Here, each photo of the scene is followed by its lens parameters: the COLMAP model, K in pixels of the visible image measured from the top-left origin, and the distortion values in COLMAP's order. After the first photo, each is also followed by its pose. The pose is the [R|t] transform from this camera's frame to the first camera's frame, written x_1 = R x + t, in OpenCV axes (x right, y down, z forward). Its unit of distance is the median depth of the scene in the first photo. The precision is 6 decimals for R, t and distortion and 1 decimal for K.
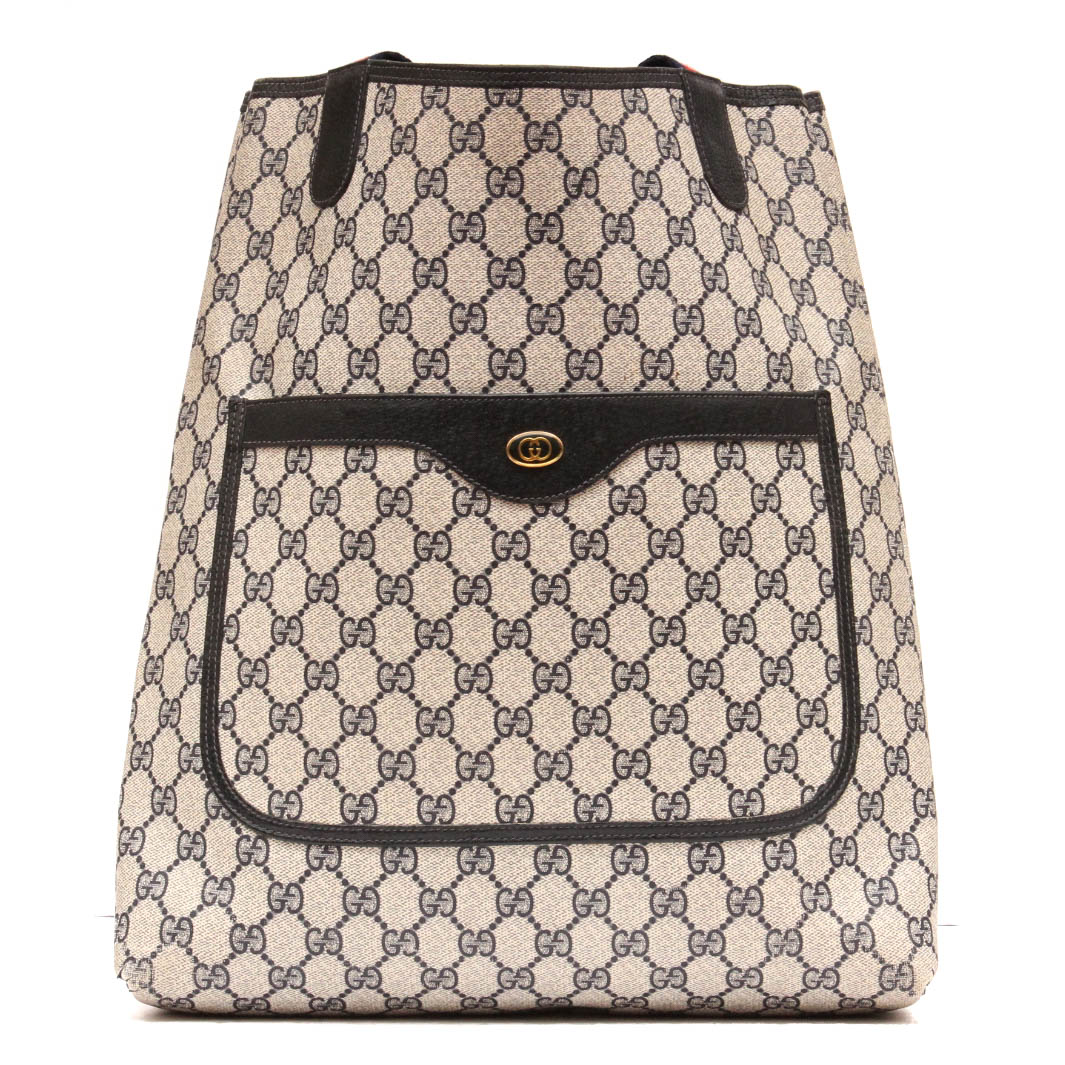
lens RADIAL K [[4243.5, 0, 530.1], [0, 4243.5, 440.8], [0, 0, 1]] dist [0.025808, -0.156203]
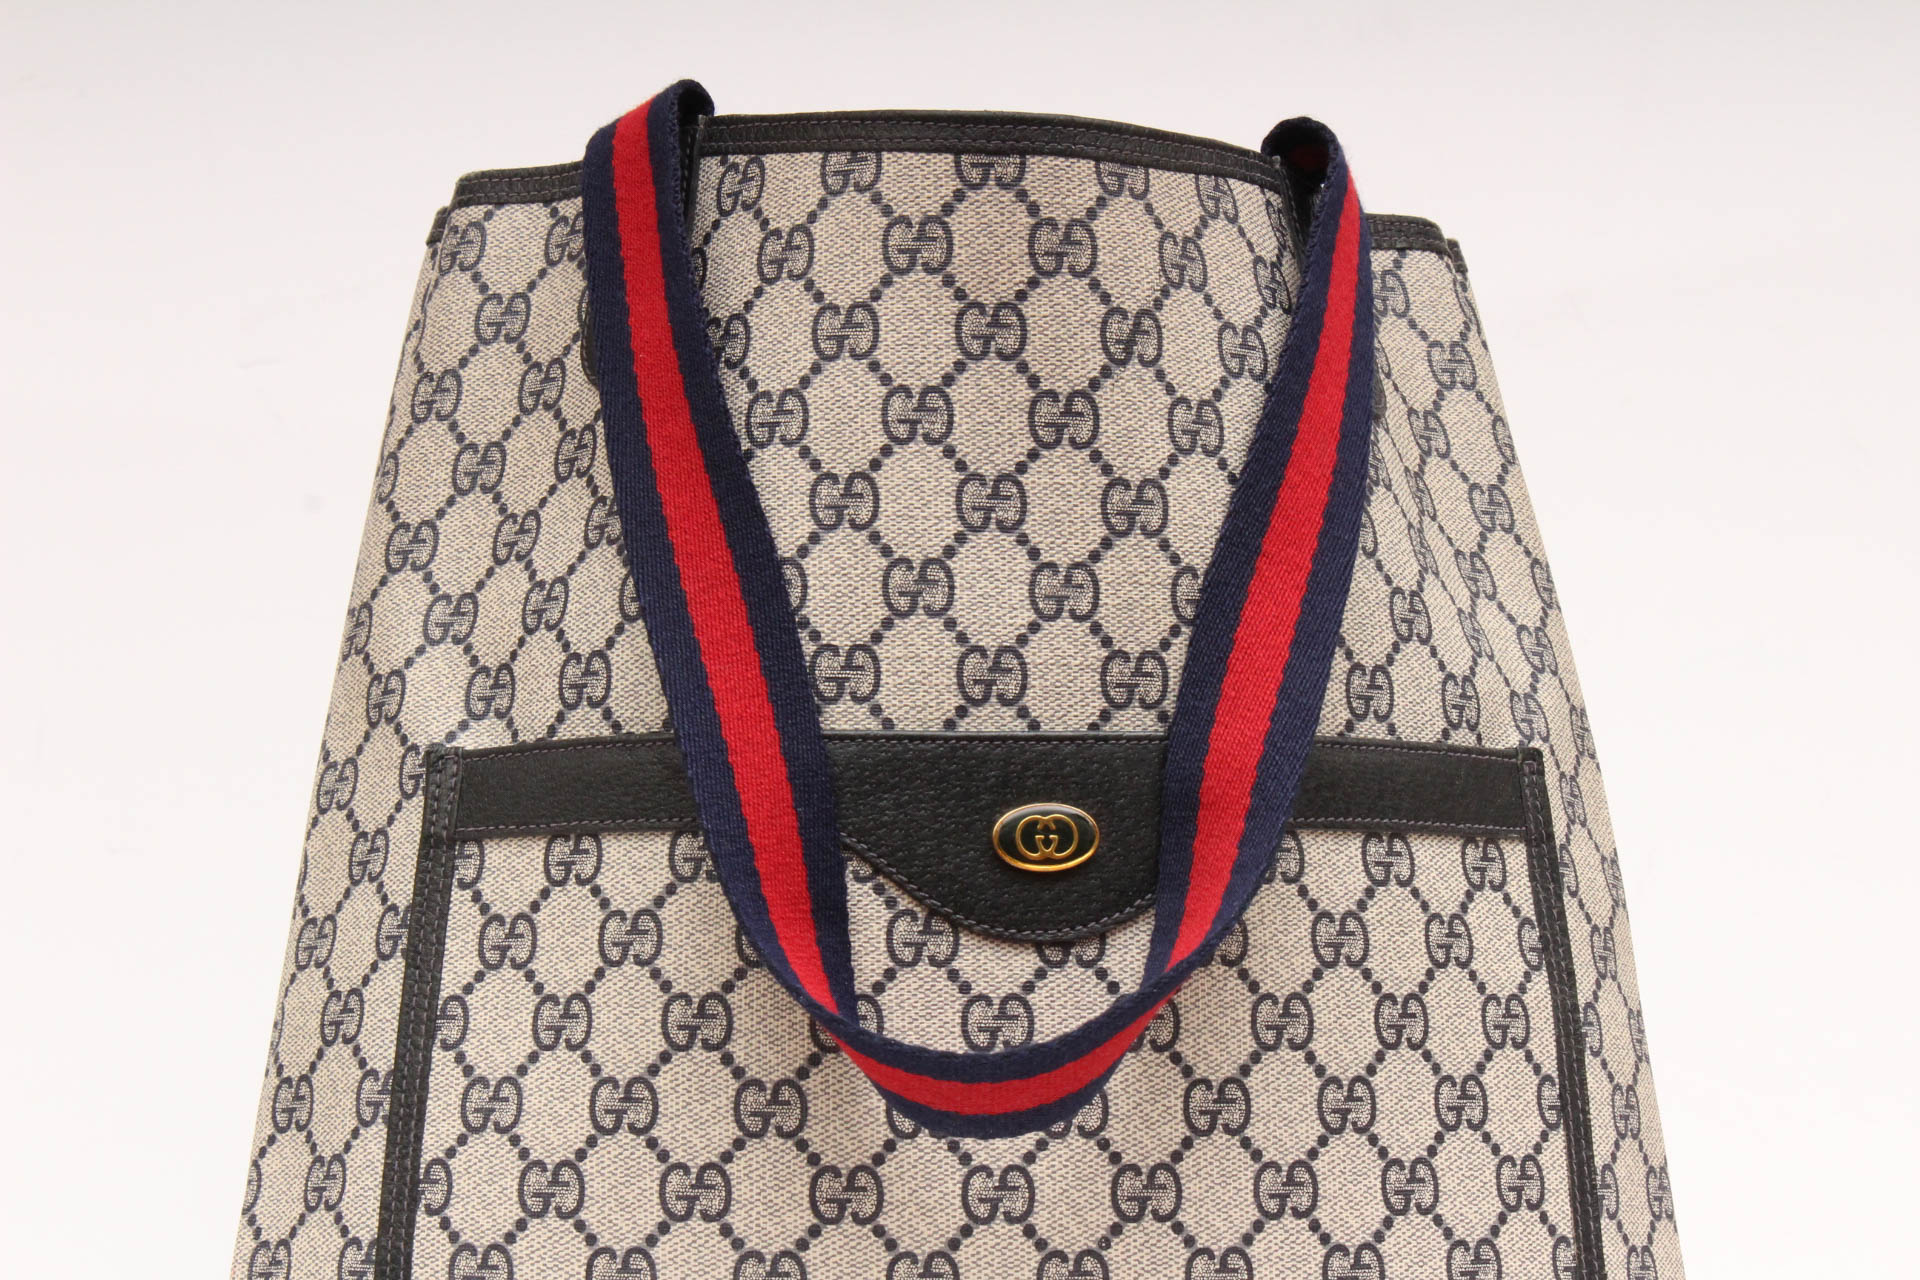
lens RADIAL K [[4740.9, 0, 1069.3], [0, 4740.9, 631.1], [0, 0, 1]] dist [0.151960, -1.759577]
pose [[0.988573, 0.018546, 0.149600, -0.082933], [-0.005954, 0.996433, -0.084182, 0.025488], [-0.150628, 0.082329, 0.985156, 0.416890]]
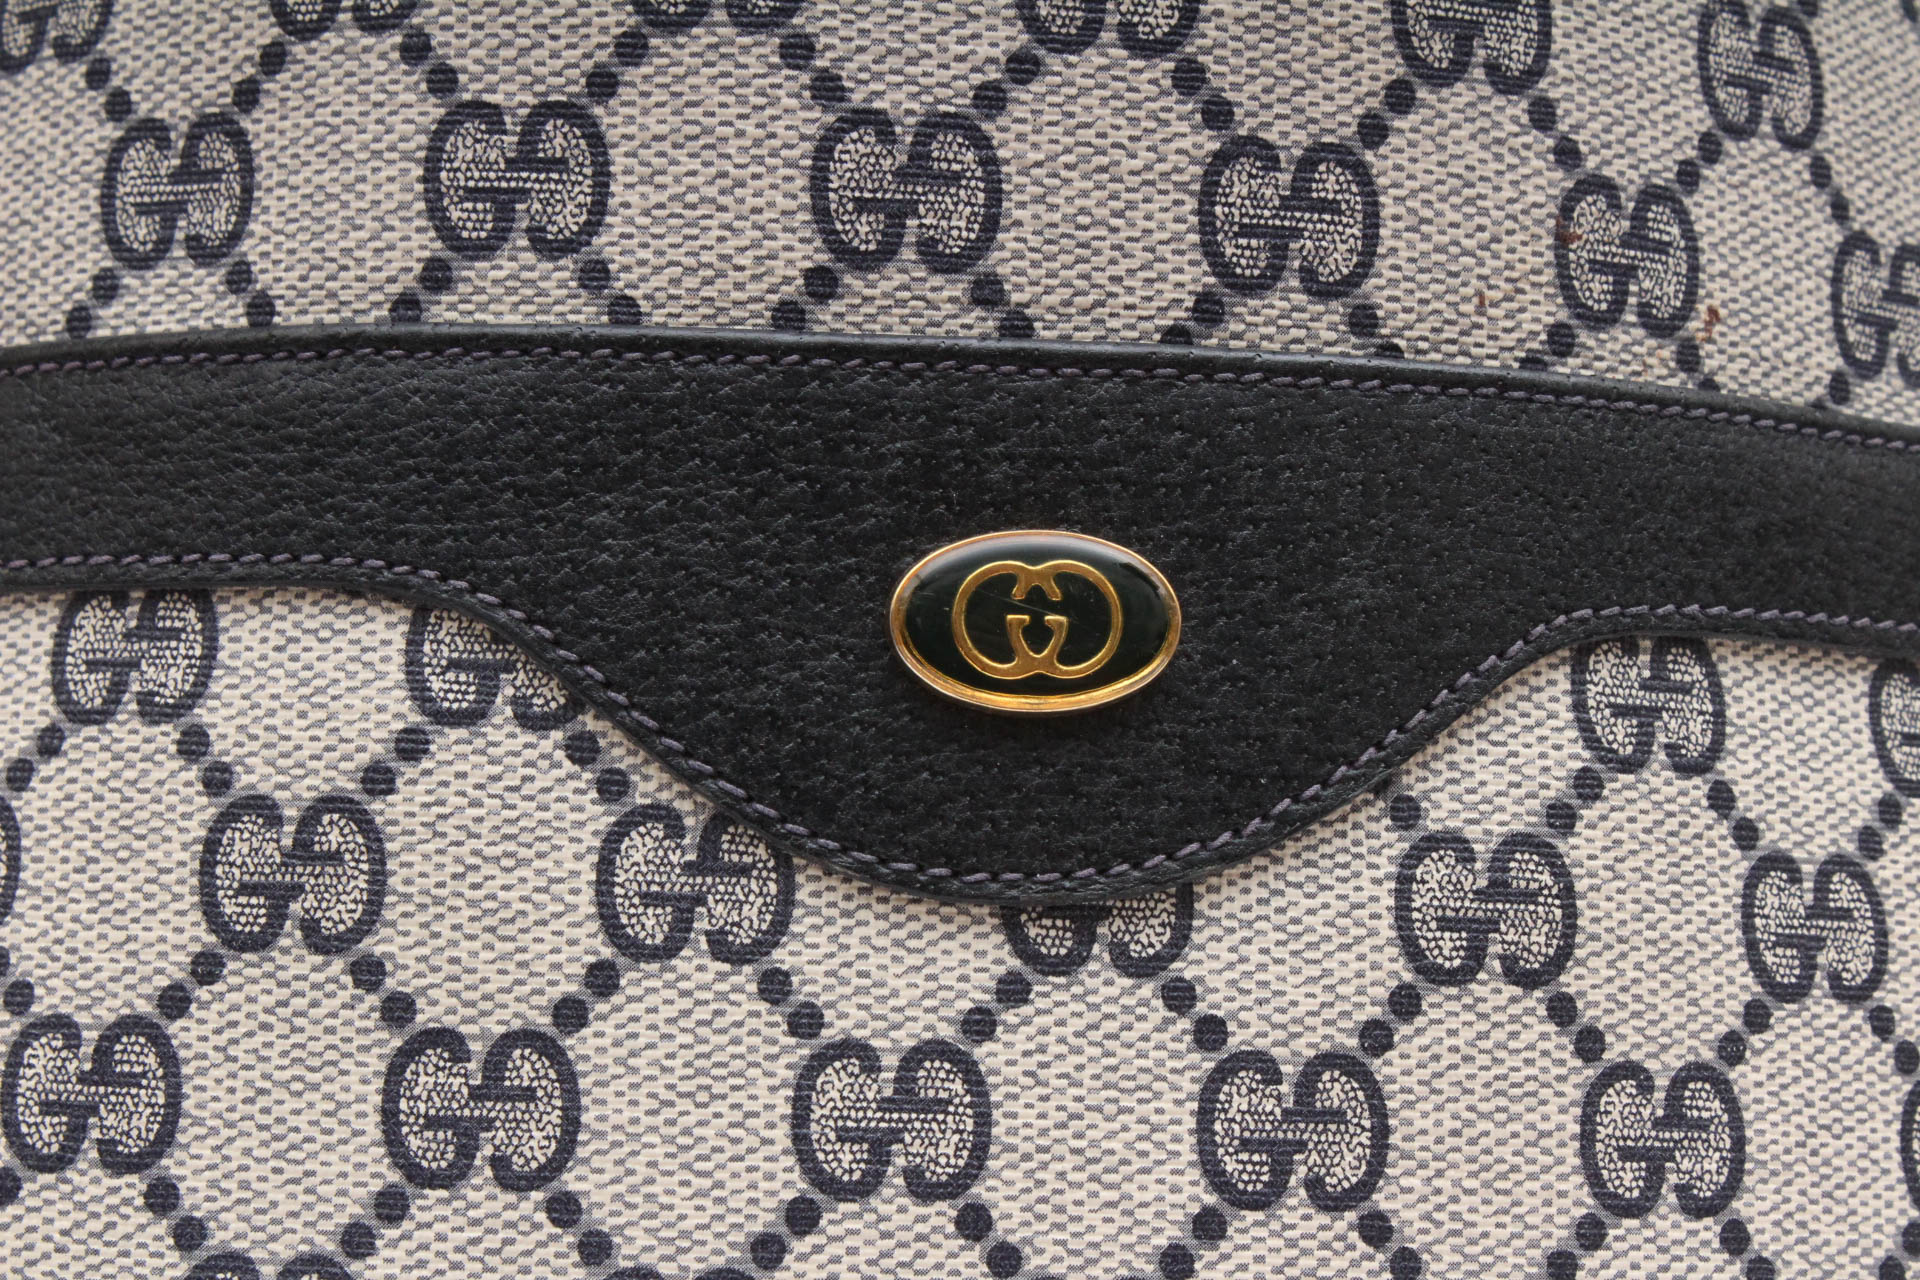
lens RADIAL K [[4507.1, 0, 964.1], [0, 4507.1, 626.3], [0, 0, 1]] dist [0.053233, 0.498030]
pose [[0.995886, 0.044210, 0.079096, -0.018164], [-0.035288, 0.993211, -0.110845, 0.024794], [-0.083460, 0.107598, 0.990685, 0.787447]]
